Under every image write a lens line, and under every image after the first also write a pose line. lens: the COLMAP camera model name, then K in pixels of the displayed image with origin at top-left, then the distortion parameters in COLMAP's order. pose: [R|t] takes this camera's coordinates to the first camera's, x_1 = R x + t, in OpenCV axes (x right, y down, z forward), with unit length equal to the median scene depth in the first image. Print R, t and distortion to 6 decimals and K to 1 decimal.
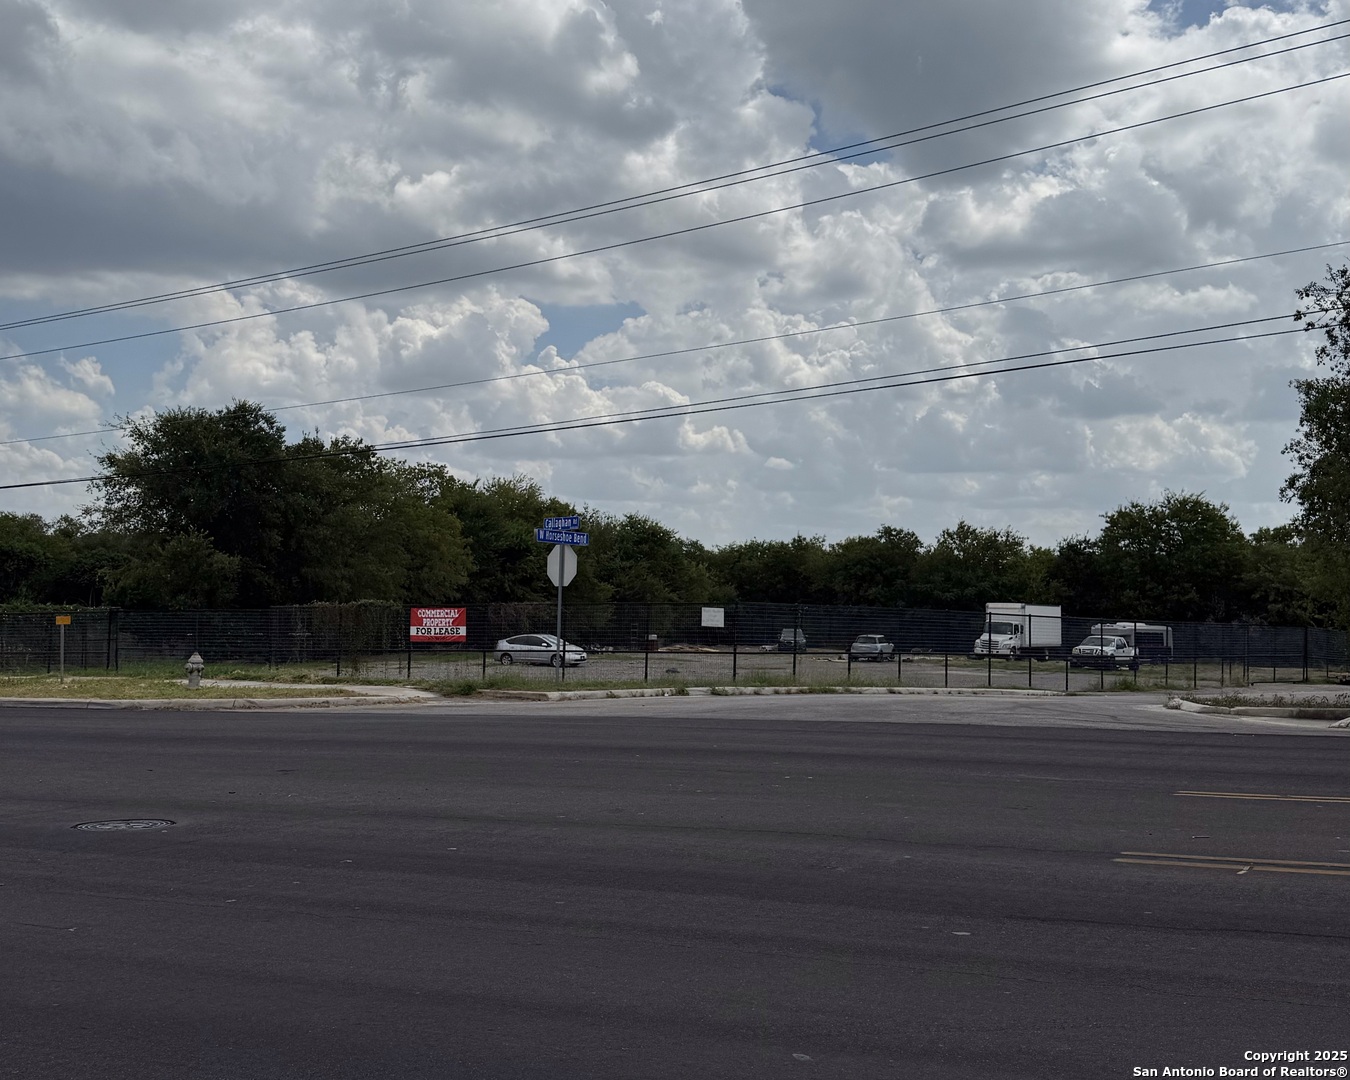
lens RADIAL K [[1491.0, 0, 664.3], [0, 1491.0, 485.8], [0, 0, 1]] dist [0.163026, -0.272160]
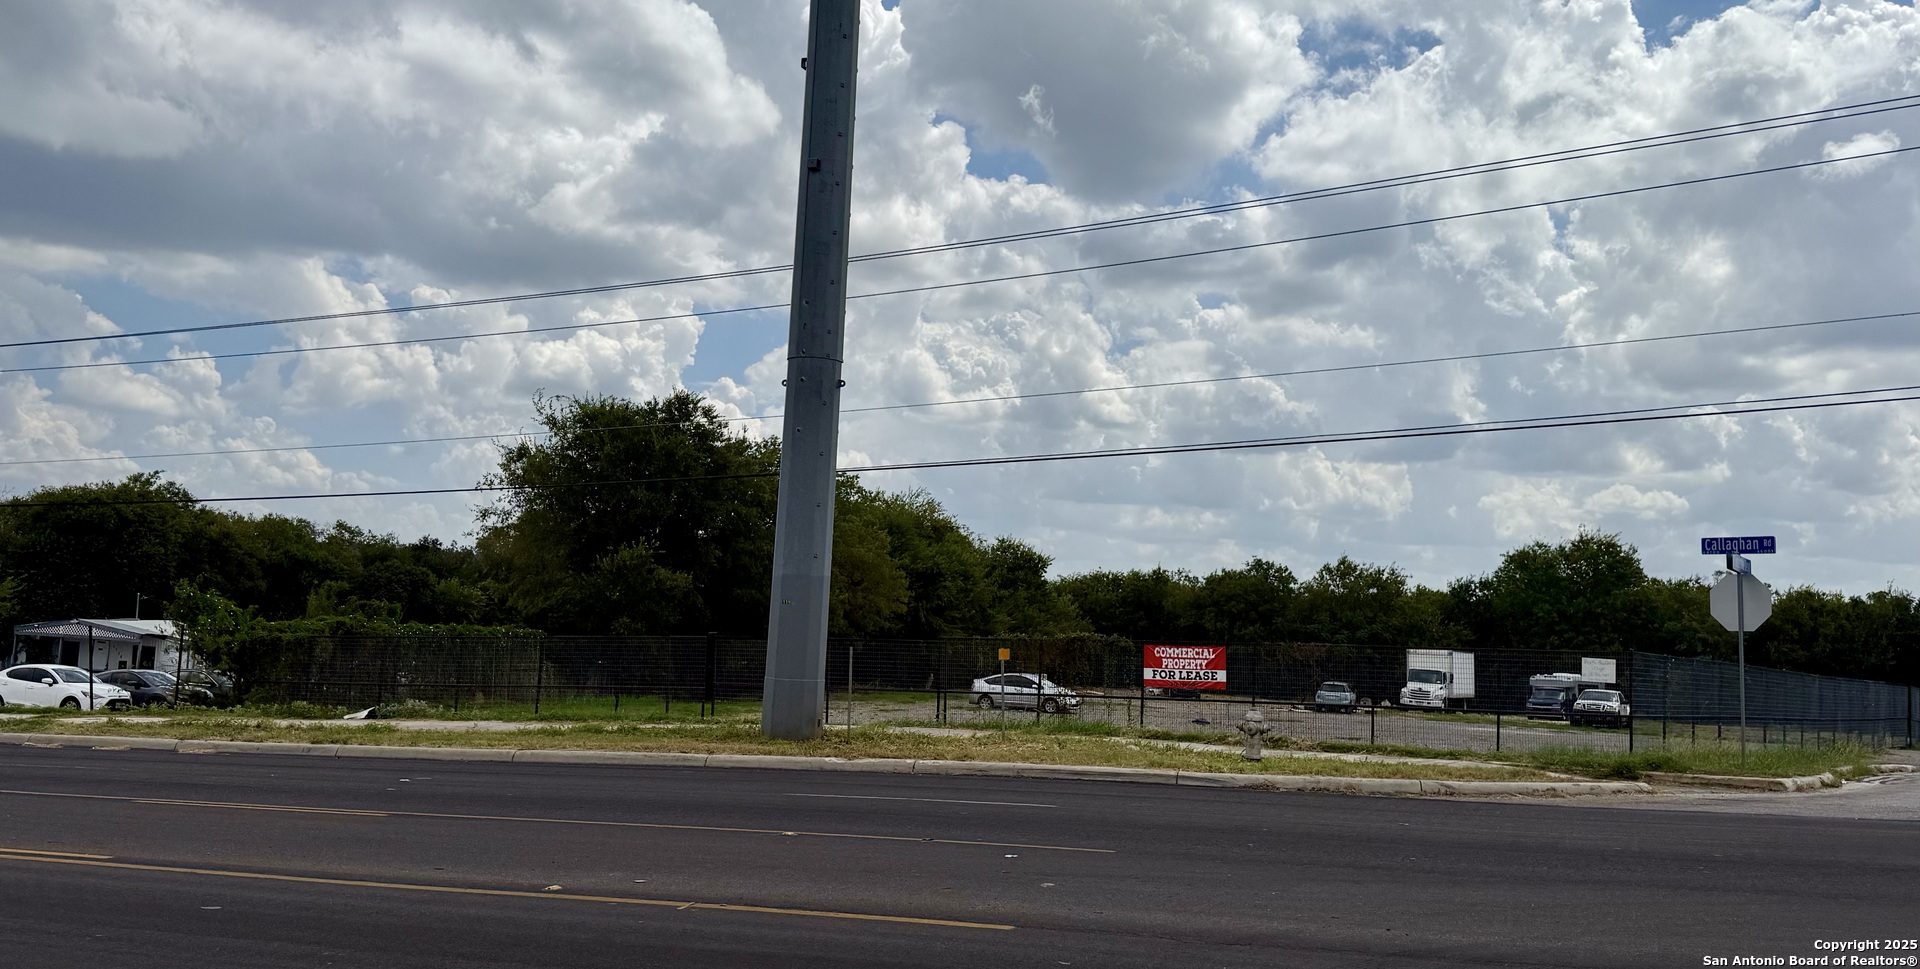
lens RADIAL K [[1566.7, 0, 952.8], [0, 1566.7, 464.8], [0, 0, 1]] dist [0.167154, -0.308928]
pose [[0.995776, 0.032265, 0.085961, -0.142675], [-0.029645, 0.999061, -0.031583, 0.006461], [-0.086900, 0.028902, 0.995798, 0.071861]]
